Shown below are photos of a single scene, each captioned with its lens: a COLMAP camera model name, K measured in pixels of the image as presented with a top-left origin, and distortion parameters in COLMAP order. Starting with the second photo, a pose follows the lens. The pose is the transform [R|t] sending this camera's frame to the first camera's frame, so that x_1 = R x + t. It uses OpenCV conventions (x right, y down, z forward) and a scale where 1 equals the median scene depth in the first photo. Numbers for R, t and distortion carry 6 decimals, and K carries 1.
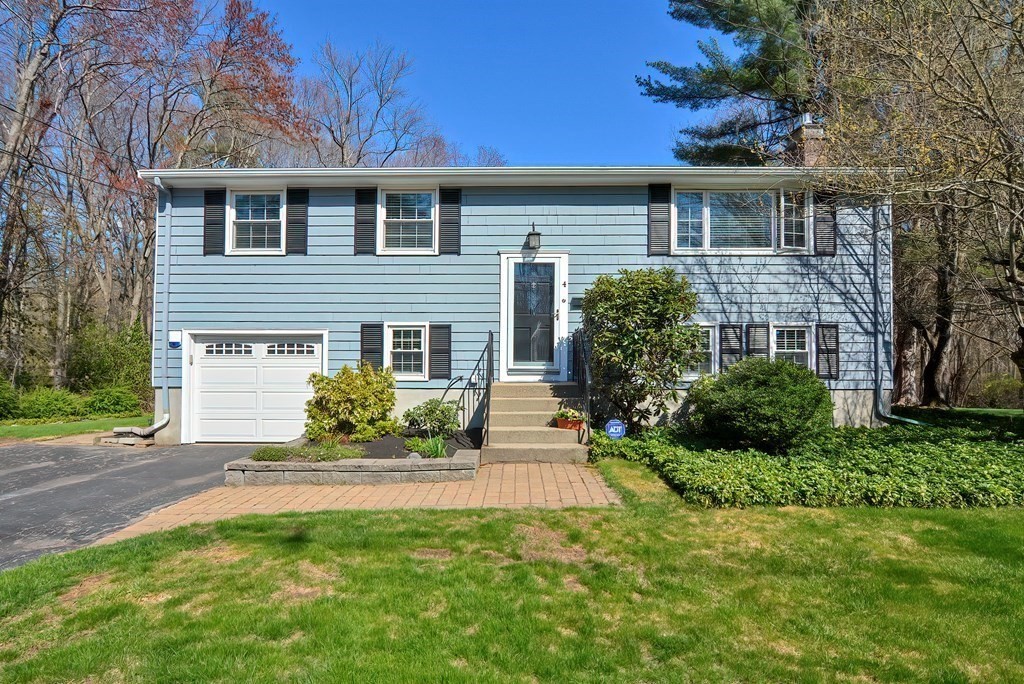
lens RADIAL K [[502.4, 0, 513.9], [0, 502.4, 314.8], [0, 0, 1]] dist [-0.000262, -0.013829]
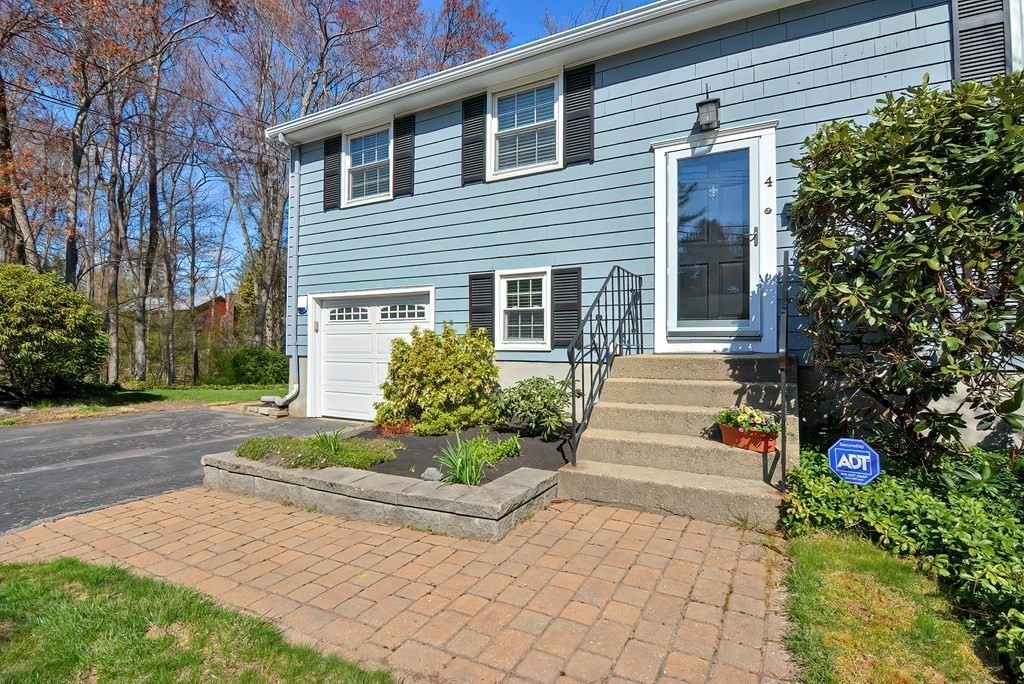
lens RADIAL K [[502.4, 0, 513.9], [0, 502.4, 314.8], [0, 0, 1]] dist [-0.000262, -0.013829]
pose [[0.882001, -0.027395, -0.470450, 0.109169], [0.049245, 0.998201, 0.034197, 0.054929], [0.468667, -0.053329, 0.881764, 0.361659]]
